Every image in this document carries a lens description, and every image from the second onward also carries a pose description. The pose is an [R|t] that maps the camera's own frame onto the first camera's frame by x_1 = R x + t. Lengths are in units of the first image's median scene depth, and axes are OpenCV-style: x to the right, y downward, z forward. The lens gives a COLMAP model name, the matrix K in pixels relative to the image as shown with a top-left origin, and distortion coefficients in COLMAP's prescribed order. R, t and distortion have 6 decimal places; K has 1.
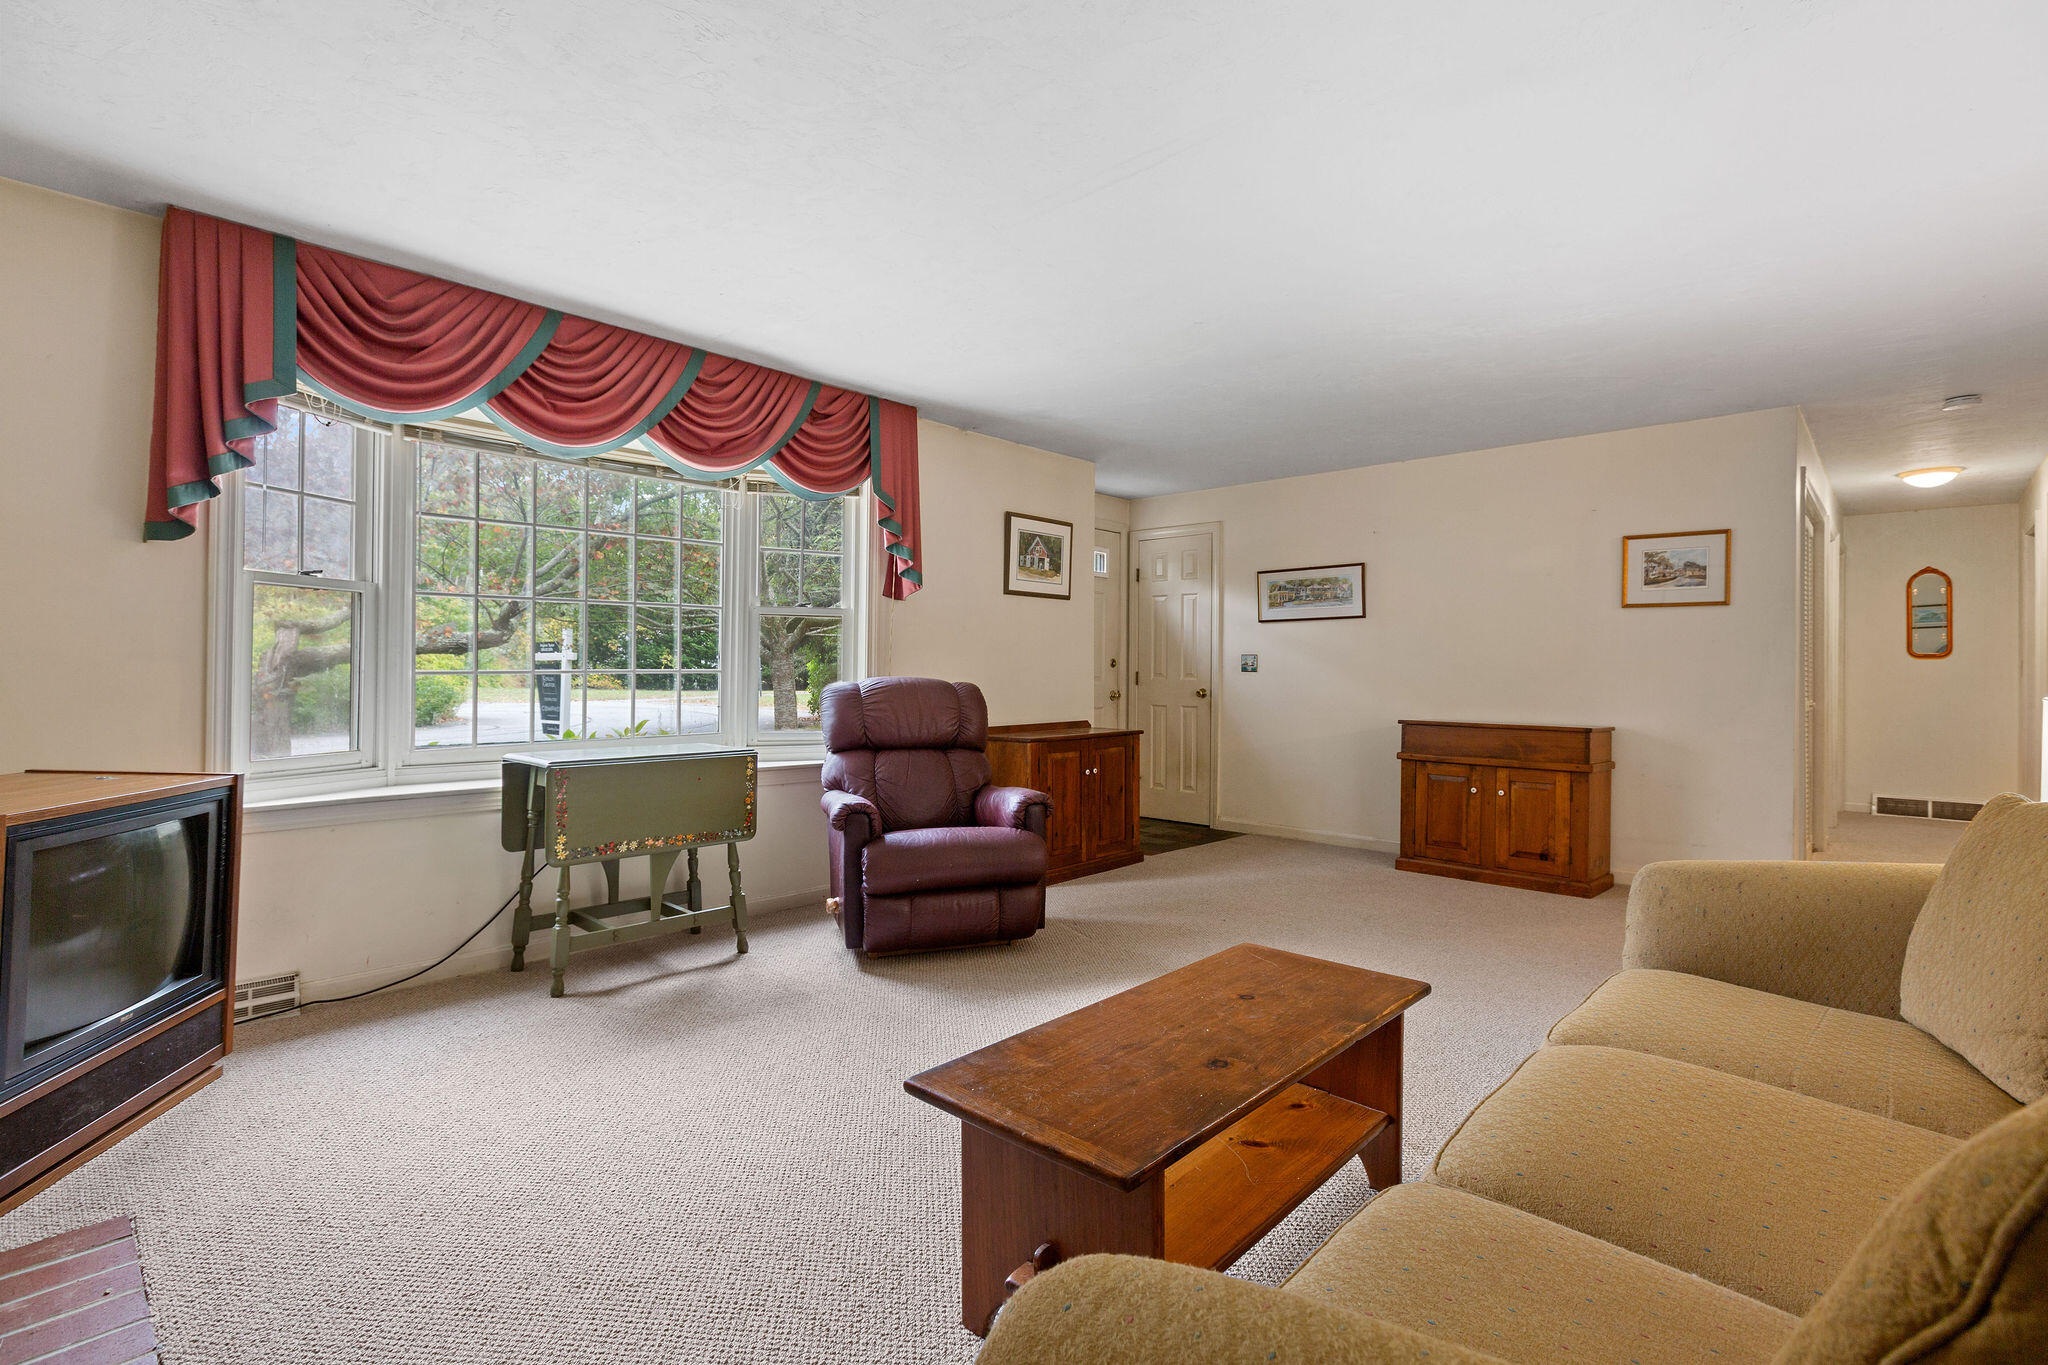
lens RADIAL K [[967.4, 0, 1009.0], [0, 967.4, 672.6], [0, 0, 1]] dist [-0.004163, -0.001008]
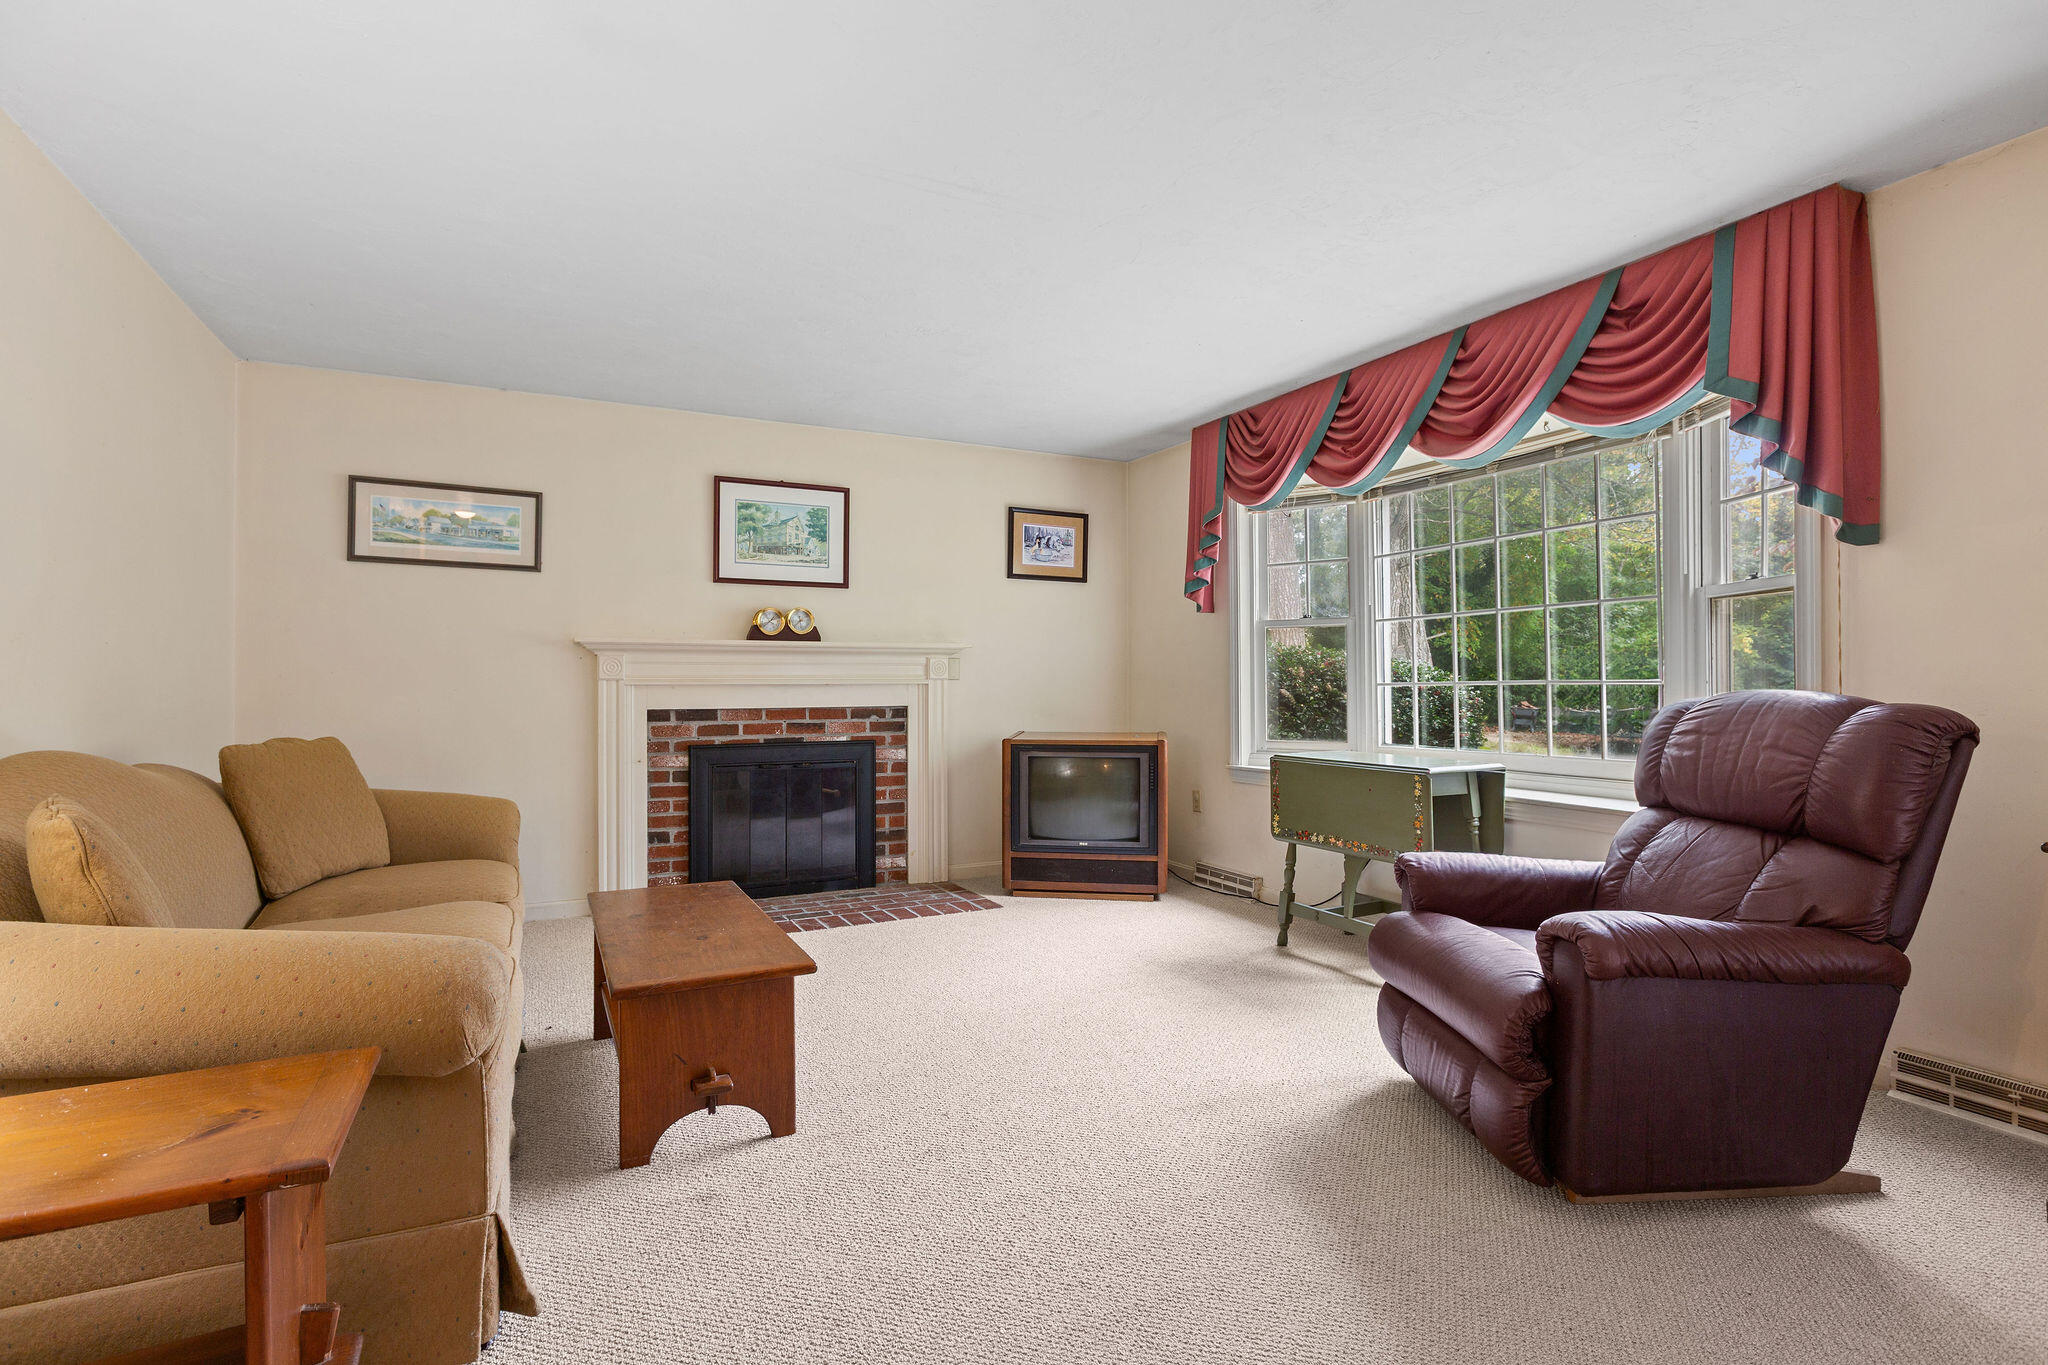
lens RADIAL K [[967.4, 0, 1009.0], [0, 967.4, 672.6], [0, 0, 1]] dist [-0.004163, -0.001008]
pose [[-0.347244, -0.016473, -0.937630, 0.760985], [-0.004303, 0.999863, -0.015973, 0.007997], [0.937765, -0.001511, -0.347268, 1.030609]]
